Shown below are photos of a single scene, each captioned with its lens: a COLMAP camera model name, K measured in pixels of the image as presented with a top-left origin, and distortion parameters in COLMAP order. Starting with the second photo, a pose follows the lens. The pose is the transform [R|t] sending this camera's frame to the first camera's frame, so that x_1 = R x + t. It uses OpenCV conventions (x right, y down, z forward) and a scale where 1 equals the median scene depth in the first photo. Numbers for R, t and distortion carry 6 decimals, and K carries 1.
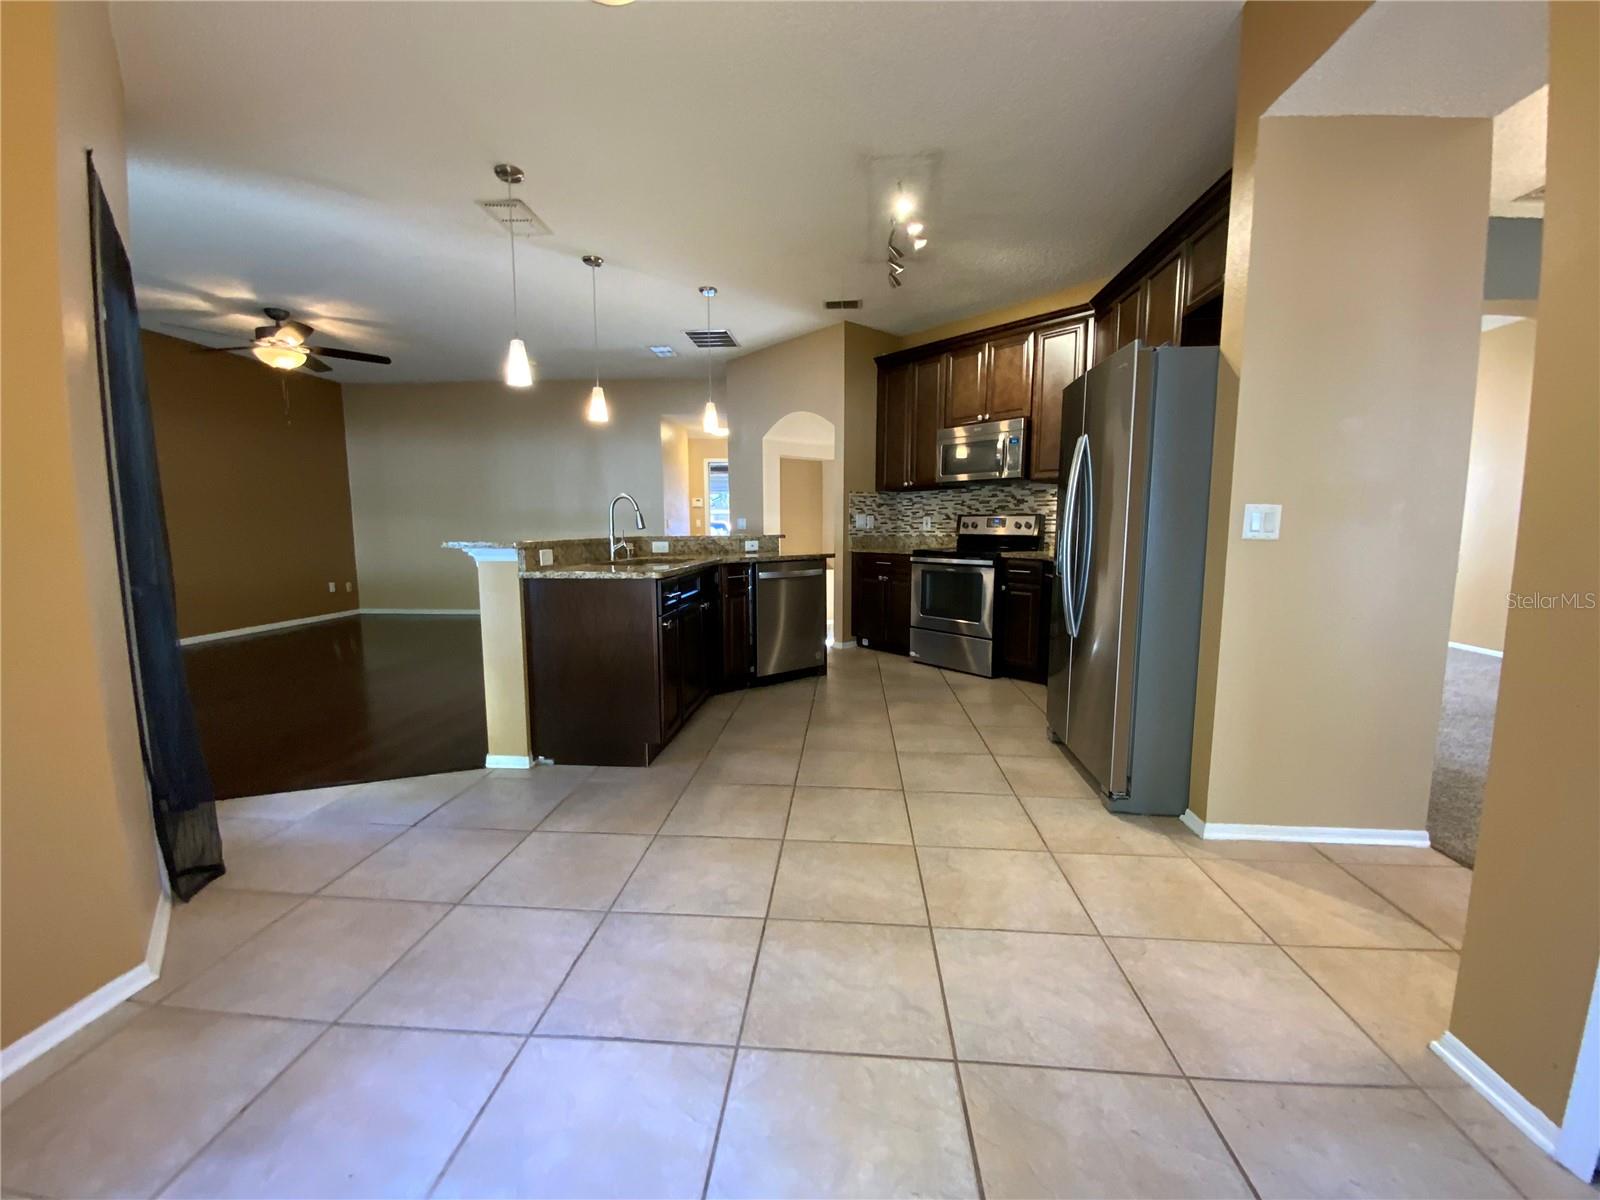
lens RADIAL K [[647.5, 0, 800.4], [0, 647.5, 594.6], [0, 0, 1]] dist [0.018747, -0.017680]
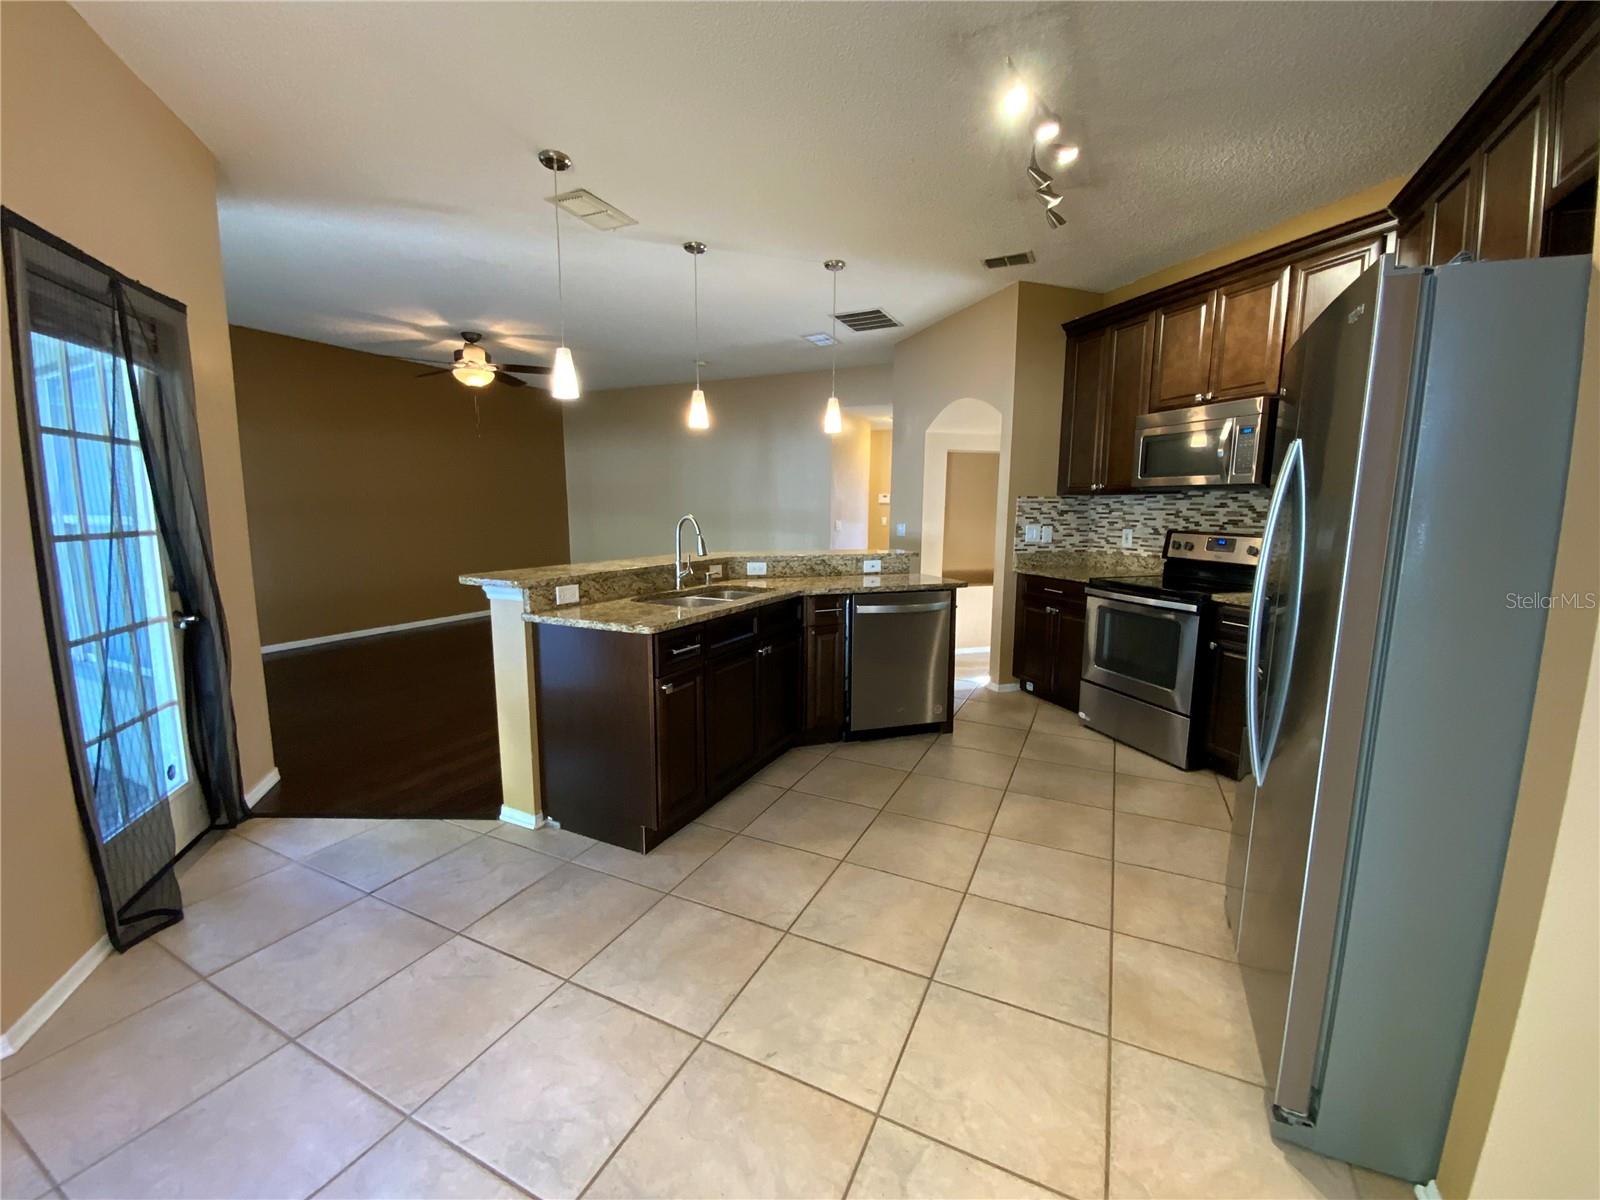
lens RADIAL K [[647.5, 0, 800.4], [0, 647.5, 594.6], [0, 0, 1]] dist [0.018747, -0.017680]
pose [[0.929948, 0.055061, -0.363545, 0.143733], [-0.044832, 0.998327, 0.036522, -0.065237], [0.364948, -0.017665, 0.930860, 0.181655]]
